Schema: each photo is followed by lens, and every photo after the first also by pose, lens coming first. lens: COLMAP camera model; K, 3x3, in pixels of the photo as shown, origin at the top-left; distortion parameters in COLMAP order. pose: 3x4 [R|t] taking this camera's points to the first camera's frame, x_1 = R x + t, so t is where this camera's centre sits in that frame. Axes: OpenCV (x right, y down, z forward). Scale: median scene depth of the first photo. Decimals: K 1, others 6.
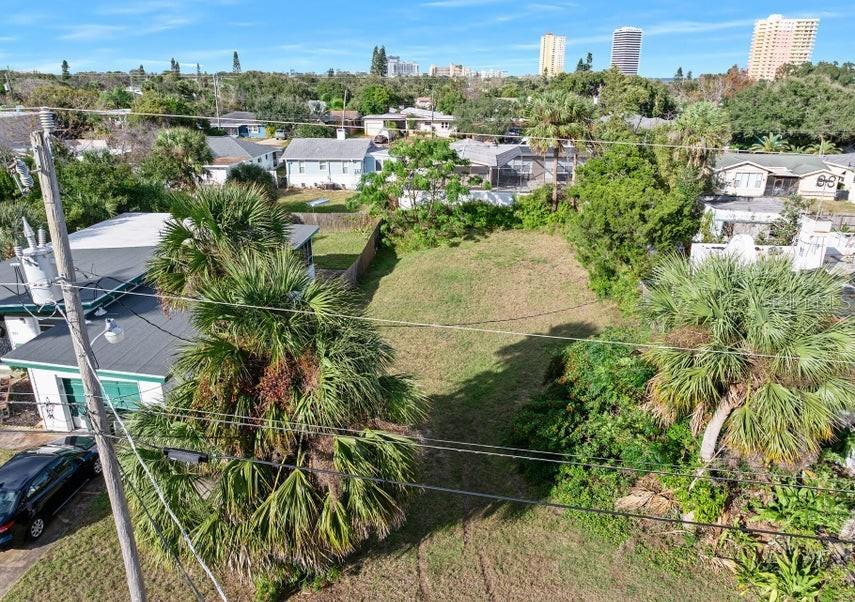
lens RADIAL K [[606.4, 0, 430.0], [0, 606.4, 315.0], [0, 0, 1]] dist [-0.050937, 0.031546]
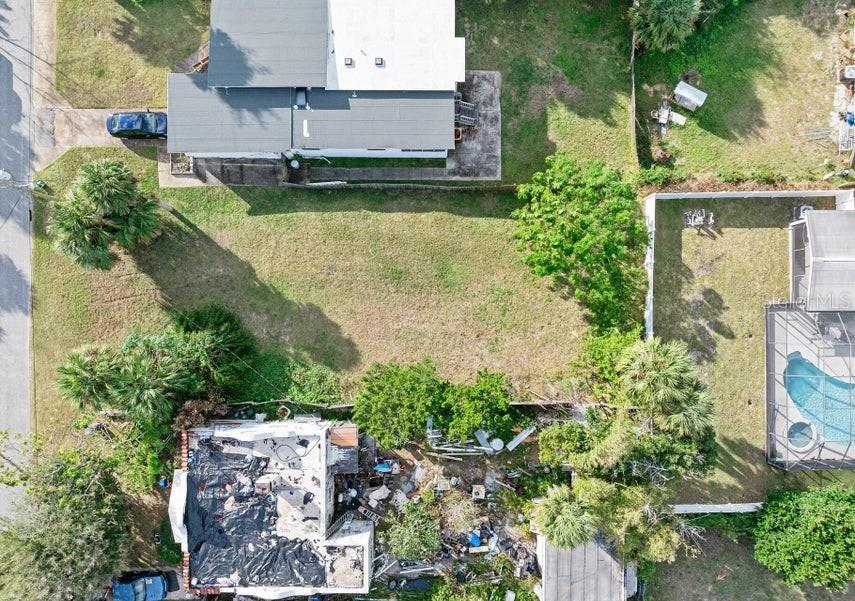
lens RADIAL K [[606.4, 0, 430.0], [0, 606.4, 314.5], [0, 0, 1]] dist [-0.050937, 0.031546]
pose [[0.080926, 0.996598, -0.015590, 0.110489], [-0.368020, 0.044413, 0.928757, -0.912803], [0.926290, -0.069423, 0.370362, 0.402930]]
